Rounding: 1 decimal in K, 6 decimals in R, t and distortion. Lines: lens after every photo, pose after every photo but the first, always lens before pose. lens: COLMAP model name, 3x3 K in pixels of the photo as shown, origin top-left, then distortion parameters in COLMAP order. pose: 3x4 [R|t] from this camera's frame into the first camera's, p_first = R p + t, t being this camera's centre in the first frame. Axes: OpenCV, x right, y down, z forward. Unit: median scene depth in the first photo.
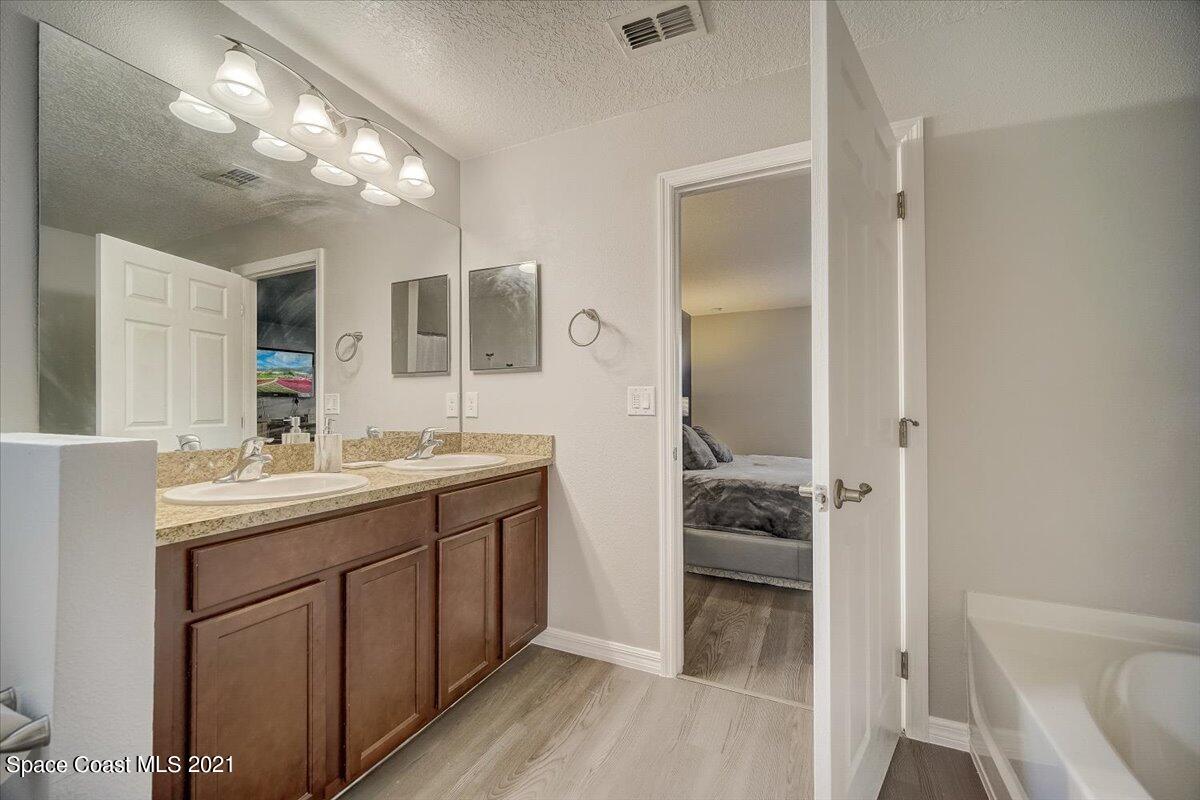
lens RADIAL K [[484.3, 0, 606.9], [0, 484.3, 403.3], [0, 0, 1]] dist [0.004751, 0.000076]
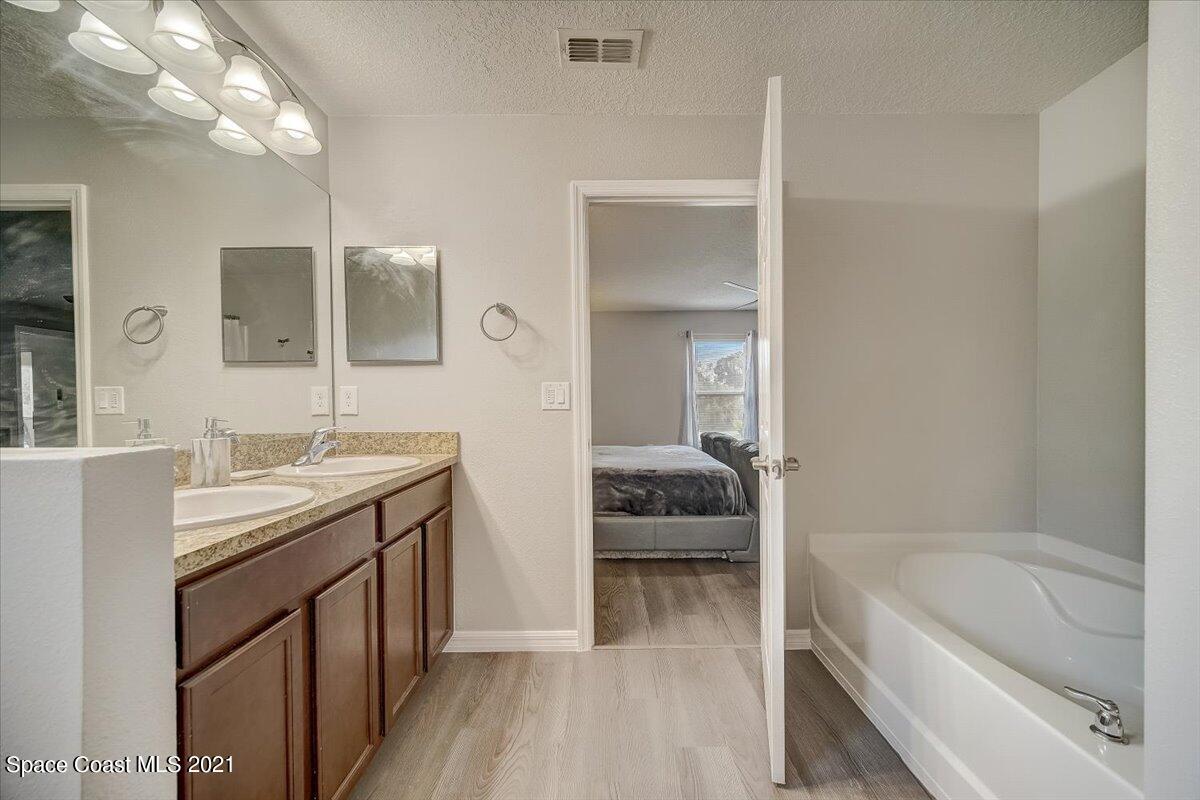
lens RADIAL K [[484.3, 0, 608.8], [0, 484.3, 406.2], [0, 0, 1]] dist [0.004751, 0.000076]
pose [[0.902152, -0.008992, 0.431324, -0.275229], [0.002223, 0.999866, 0.016195, 0.000134], [-0.431412, -0.013652, 0.902052, 0.006189]]
